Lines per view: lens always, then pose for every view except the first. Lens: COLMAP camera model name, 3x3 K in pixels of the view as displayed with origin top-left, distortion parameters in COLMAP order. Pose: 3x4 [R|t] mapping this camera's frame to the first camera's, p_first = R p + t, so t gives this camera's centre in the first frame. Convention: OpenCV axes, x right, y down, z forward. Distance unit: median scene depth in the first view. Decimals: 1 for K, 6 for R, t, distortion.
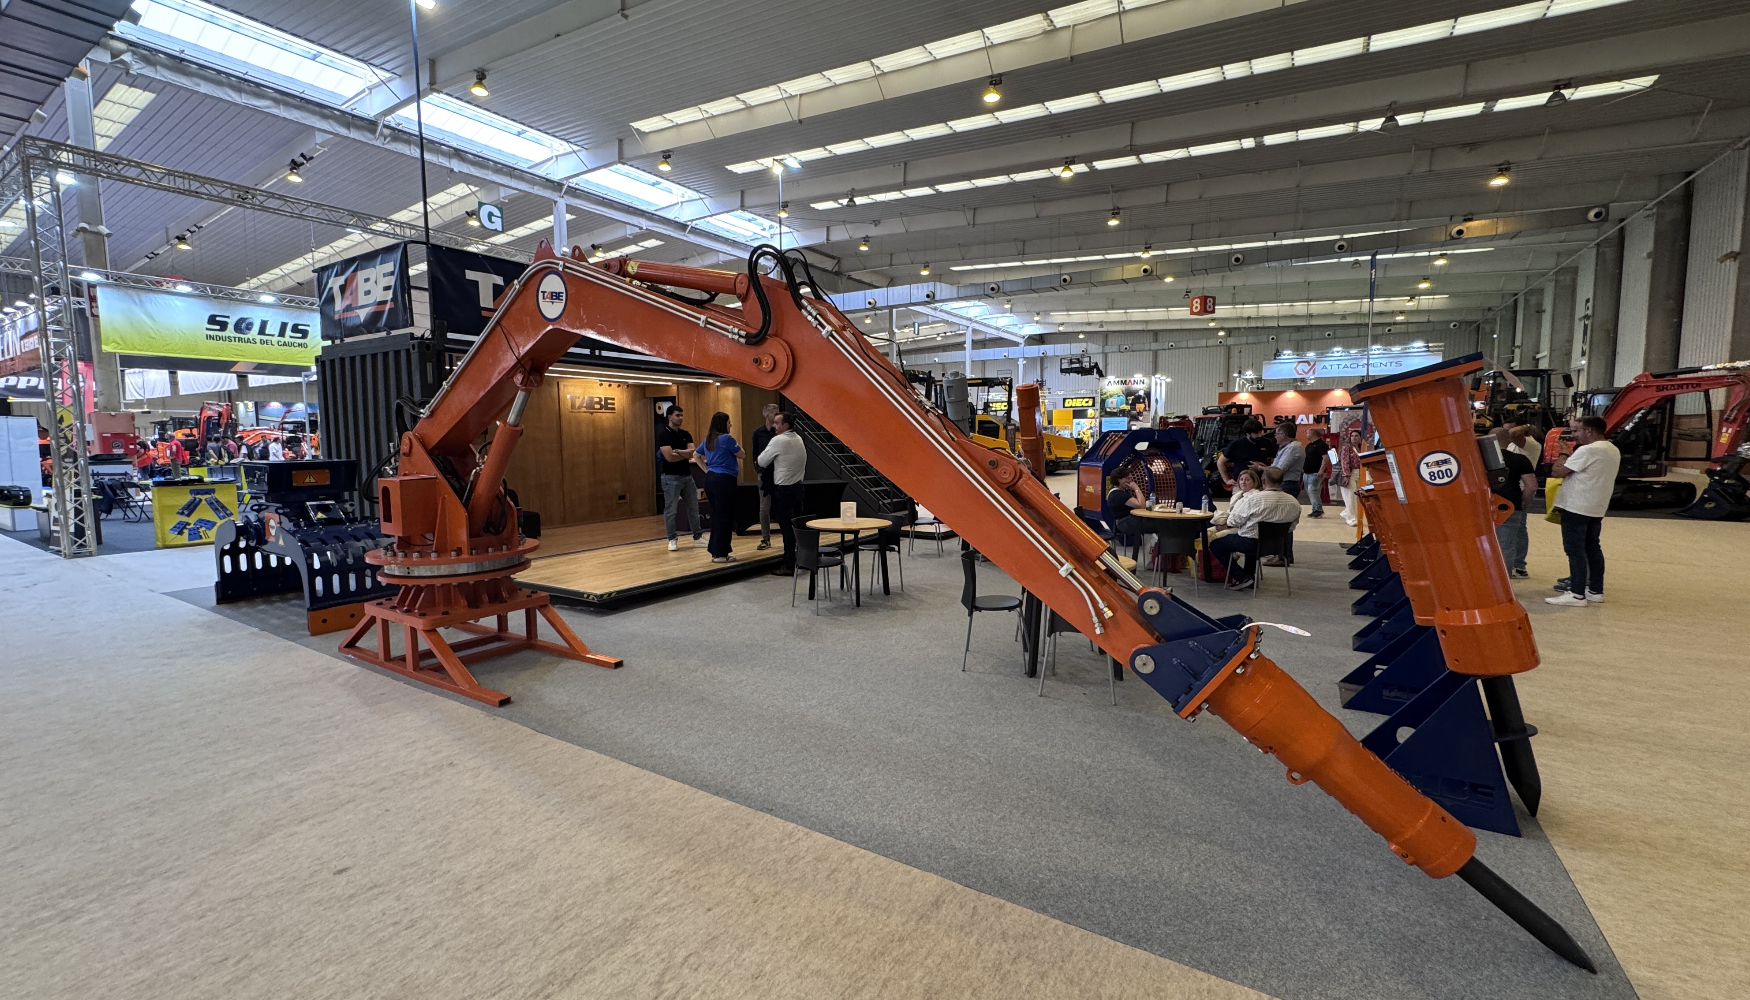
lens RADIAL K [[726.2, 0, 880.3], [0, 726.2, 494.6], [0, 0, 1]] dist [-0.001182, -0.001011]
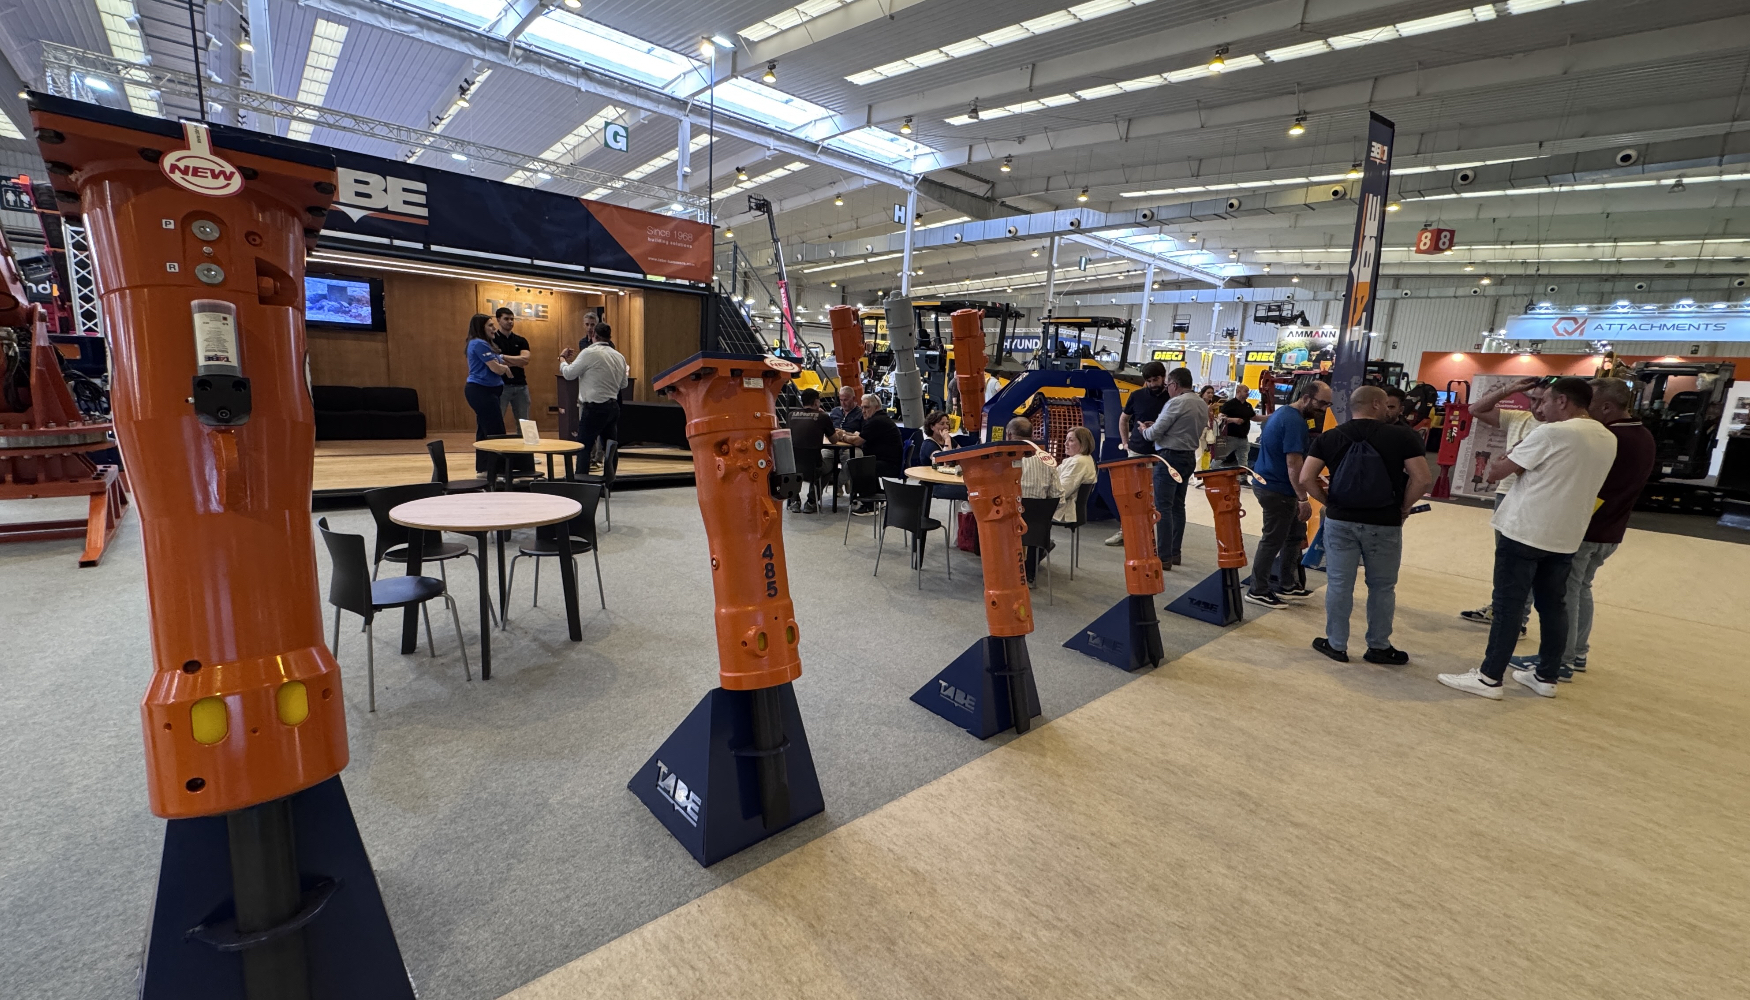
lens RADIAL K [[726.2, 0, 878.5], [0, 726.2, 498.1], [0, 0, 1]] dist [-0.001182, -0.001011]
pose [[0.957807, 0.111884, -0.264739, 0.121530], [-0.089398, 0.991402, 0.095549, -0.003486], [0.273154, -0.067850, 0.959575, 0.059714]]
